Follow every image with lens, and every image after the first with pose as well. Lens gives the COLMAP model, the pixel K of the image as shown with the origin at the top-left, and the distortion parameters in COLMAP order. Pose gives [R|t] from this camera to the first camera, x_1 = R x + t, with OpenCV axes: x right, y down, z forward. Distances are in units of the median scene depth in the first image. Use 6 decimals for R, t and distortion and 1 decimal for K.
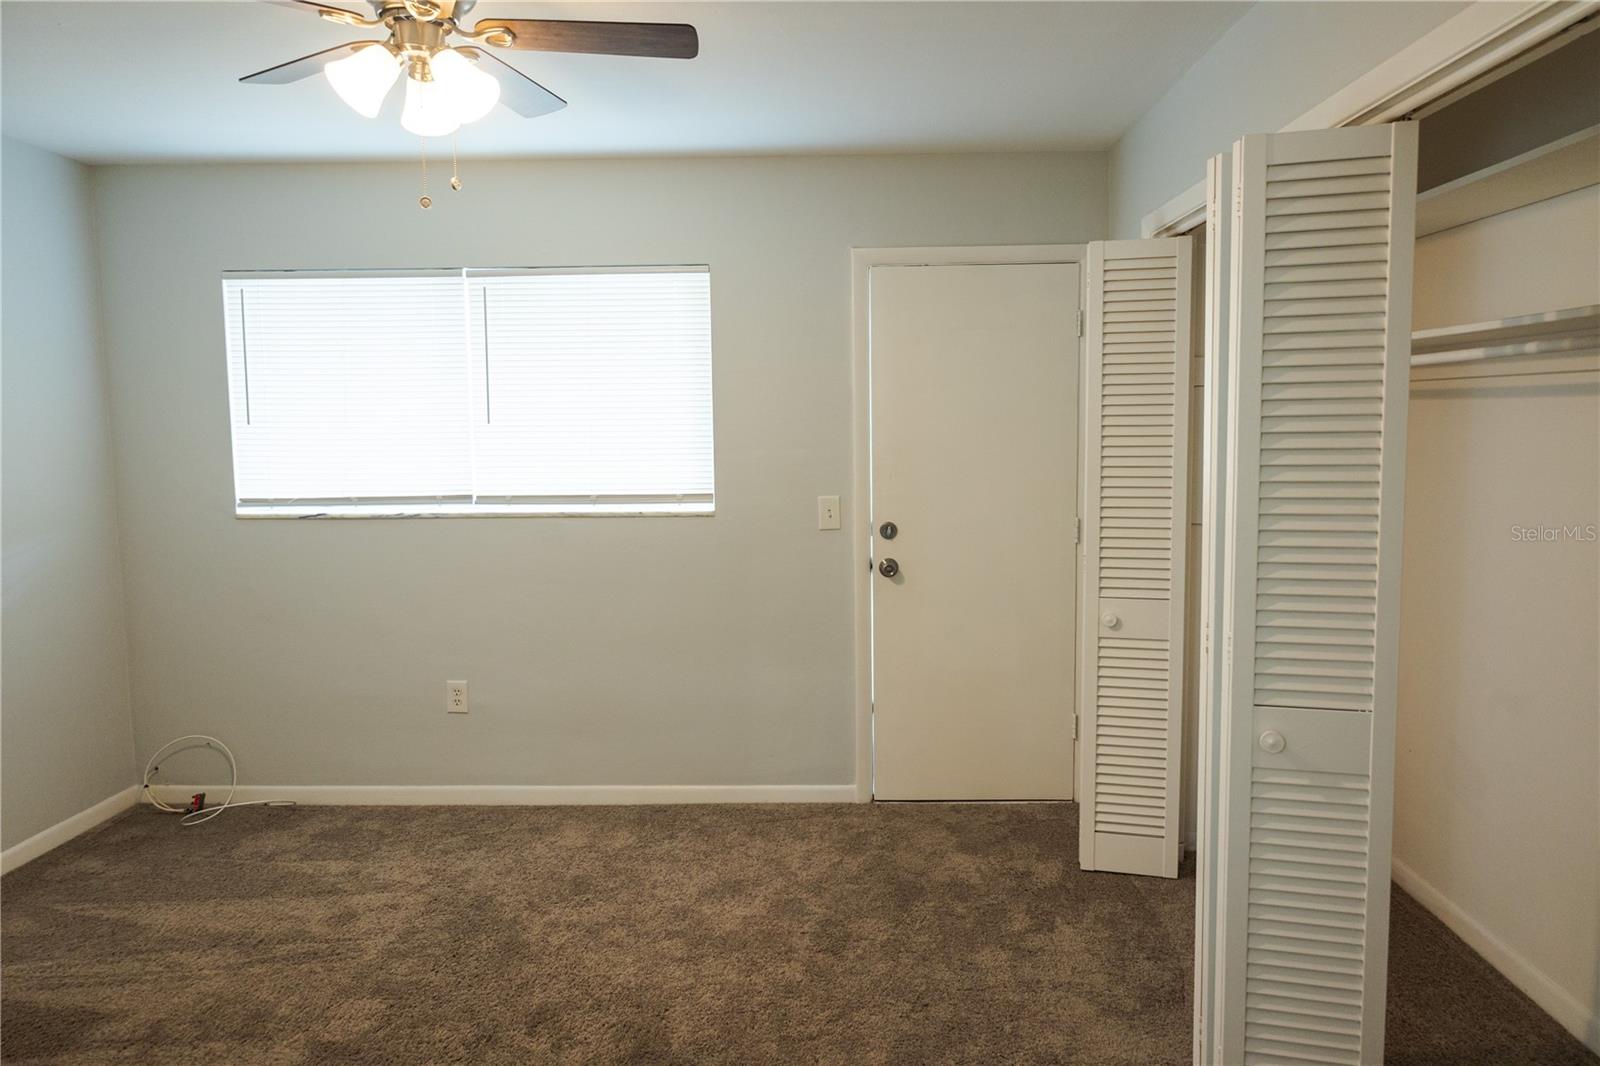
lens RADIAL K [[1067.2, 0, 806.0], [0, 1067.2, 513.9], [0, 0, 1]] dist [0.000930, 0.002014]
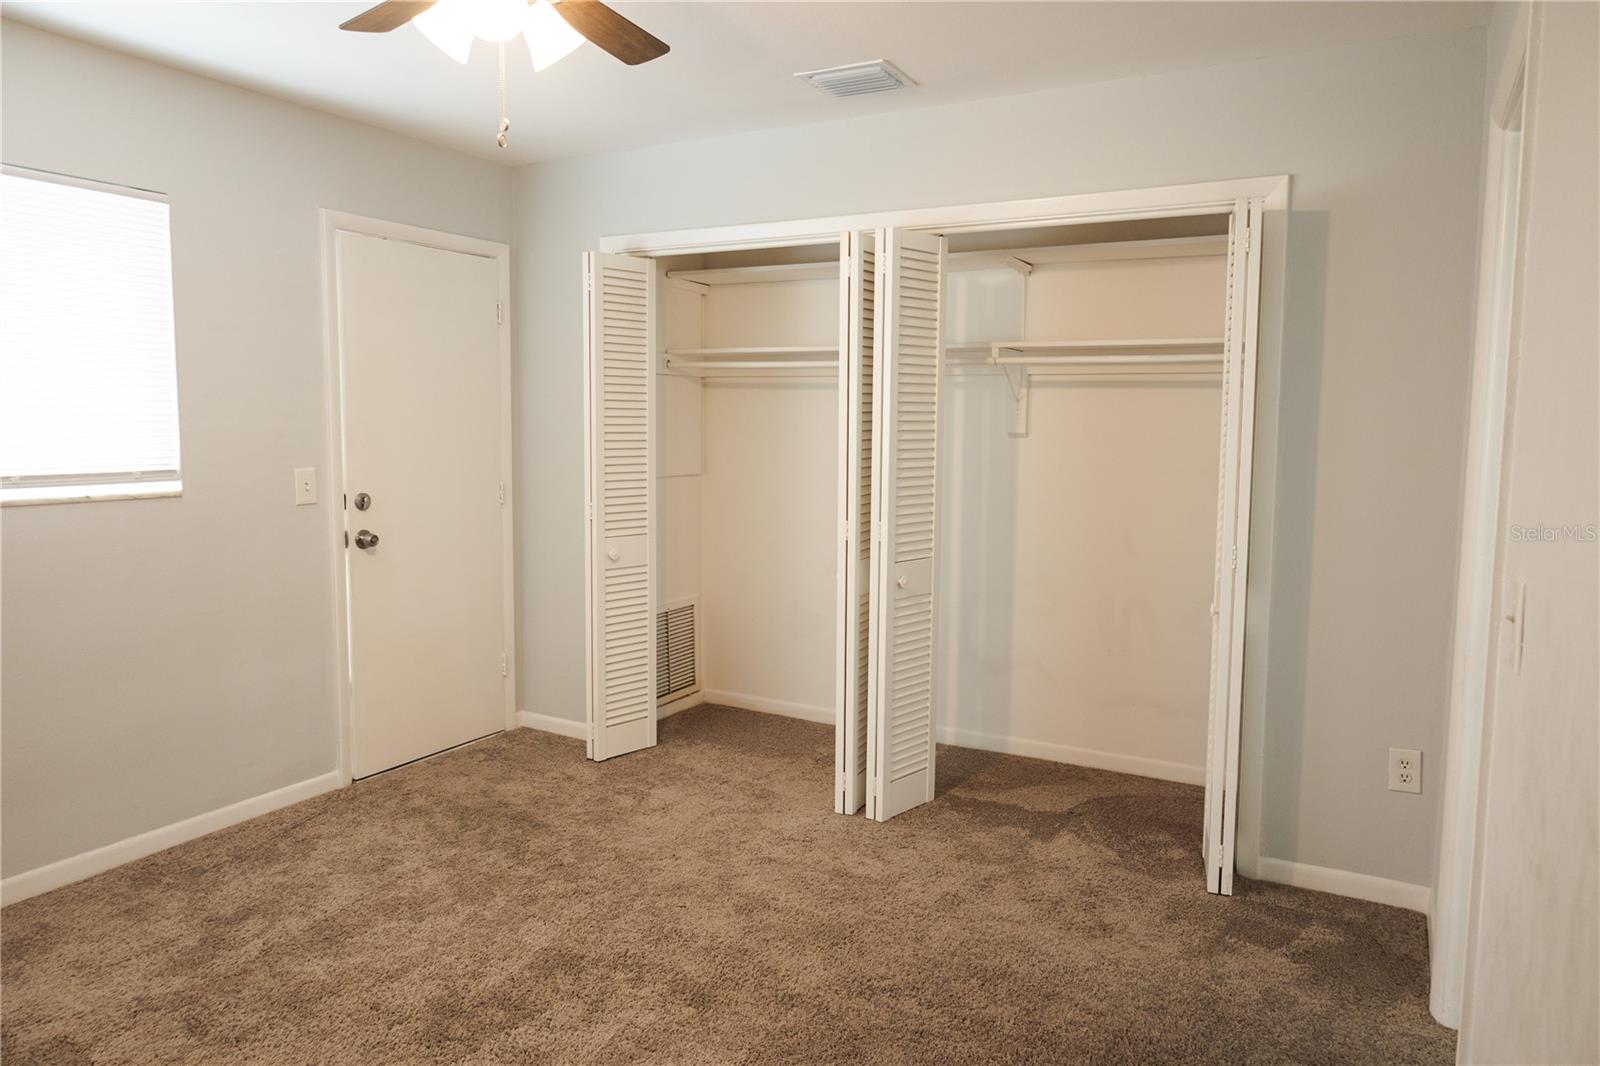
lens RADIAL K [[1067.2, 0, 806.0], [0, 1067.2, 513.9], [0, 0, 1]] dist [0.000930, 0.002014]
pose [[0.459587, -0.064225, 0.885808, -0.608594], [0.062104, 0.997264, 0.040085, 0.012540], [-0.885959, 0.036590, 0.462318, 0.180501]]
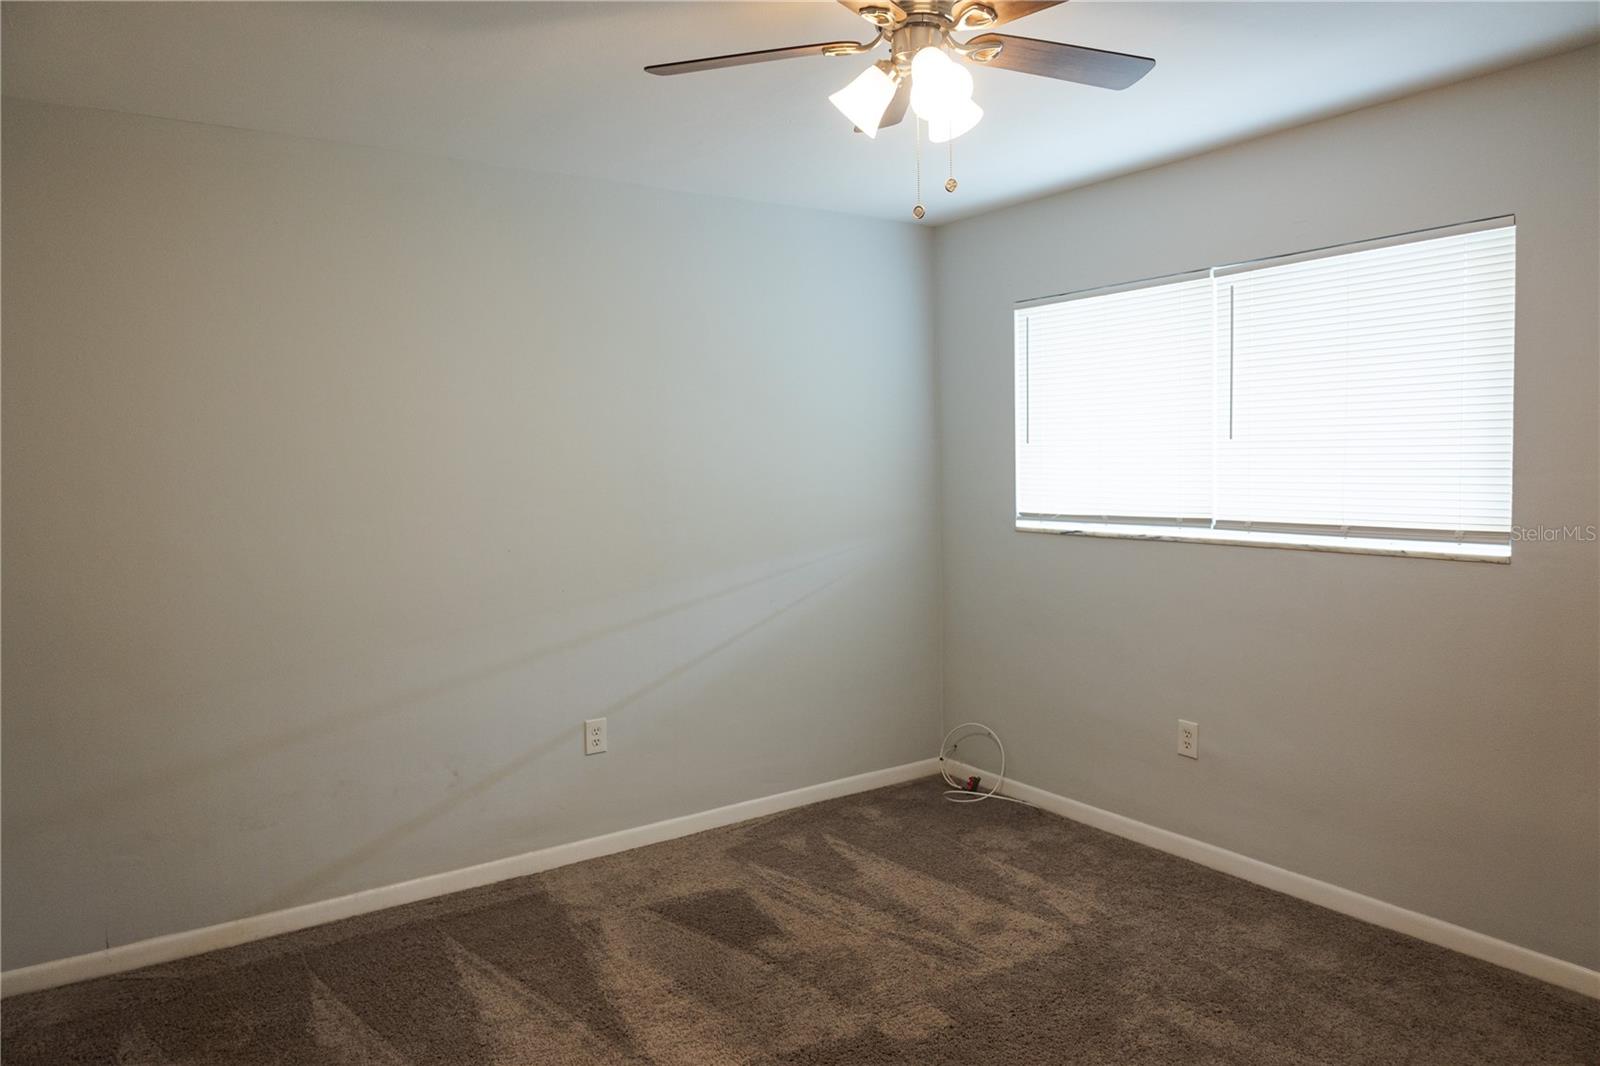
lens RADIAL K [[1067.2, 0, 806.0], [0, 1067.2, 513.9], [0, 0, 1]] dist [0.000930, 0.002014]
pose [[0.592229, 0.042492, -0.804649, 0.211361], [-0.057211, 0.998306, 0.010610, -0.011992], [0.803736, 0.039751, 0.593656, 0.194340]]
